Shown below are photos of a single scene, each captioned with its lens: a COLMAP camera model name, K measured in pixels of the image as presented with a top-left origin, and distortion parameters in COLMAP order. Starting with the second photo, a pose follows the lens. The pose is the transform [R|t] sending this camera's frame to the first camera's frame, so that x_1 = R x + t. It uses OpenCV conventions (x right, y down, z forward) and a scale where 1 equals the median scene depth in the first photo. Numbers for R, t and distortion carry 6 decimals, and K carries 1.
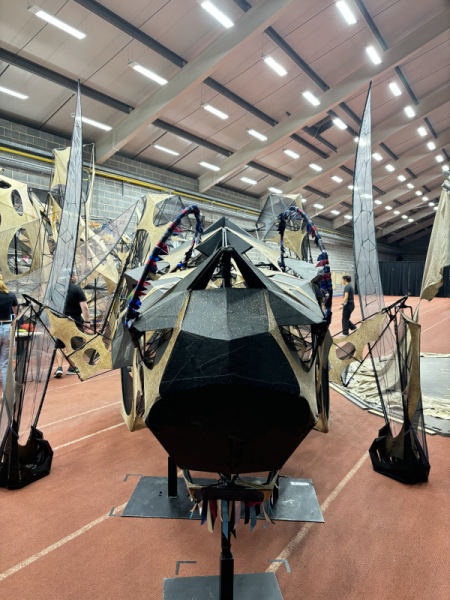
lens RADIAL K [[453.2, 0, 225.0], [0, 453.2, 300.0], [0, 0, 1]] dist [0.046680, -0.069258]
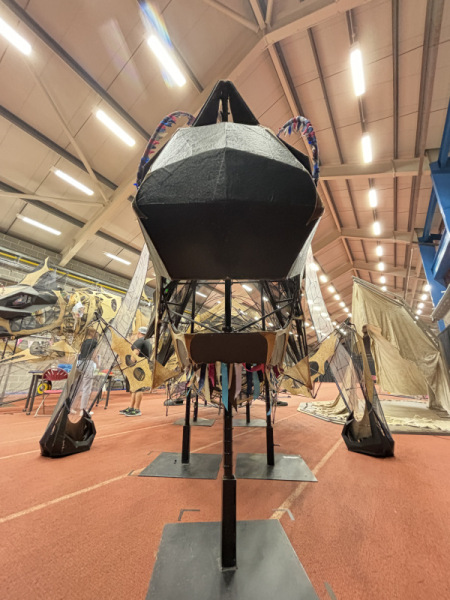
lens RADIAL K [[243.9, 0, 227.6], [0, 243.9, 299.3], [0, 0, 1]] dist [-0.000945, -0.000696]
pose [[0.999898, -0.007597, -0.012095, 0.007314], [0.002856, 0.936045, -0.351869, 0.279156], [0.013995, 0.351799, 0.935971, 0.282581]]
